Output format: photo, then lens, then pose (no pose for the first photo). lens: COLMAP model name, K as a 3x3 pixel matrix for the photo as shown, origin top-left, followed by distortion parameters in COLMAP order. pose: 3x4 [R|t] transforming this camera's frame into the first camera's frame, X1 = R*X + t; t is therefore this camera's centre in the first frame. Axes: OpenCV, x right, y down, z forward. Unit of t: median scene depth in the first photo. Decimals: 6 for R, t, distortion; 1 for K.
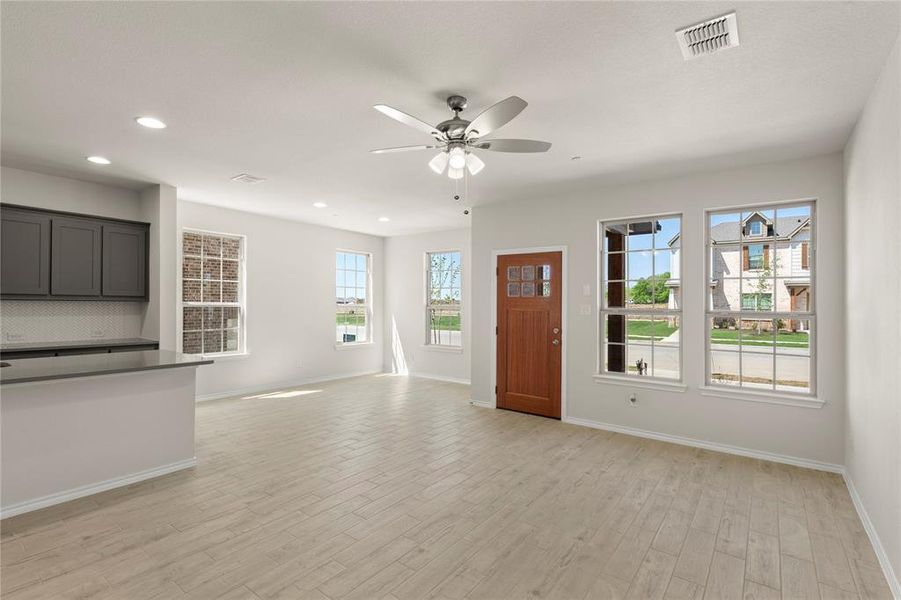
lens RADIAL K [[521.4, 0, 512.8], [0, 521.4, 310.6], [0, 0, 1]] dist [-0.005381, -0.002592]
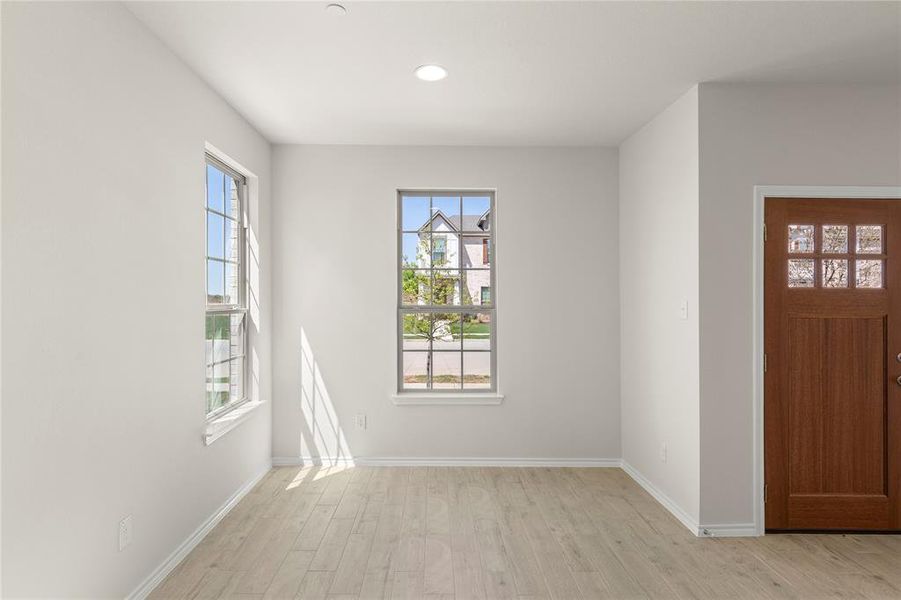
lens RADIAL K [[568.5, 0, 446.9], [0, 568.5, 299.8], [0, 0, 1]] dist [-0.006064, 0.002107]
pose [[0.798626, -0.001040, 0.601827, -0.189032], [0.004559, 0.999980, -0.004321, -0.005256], [-0.601811, 0.006195, 0.798615, 0.264605]]
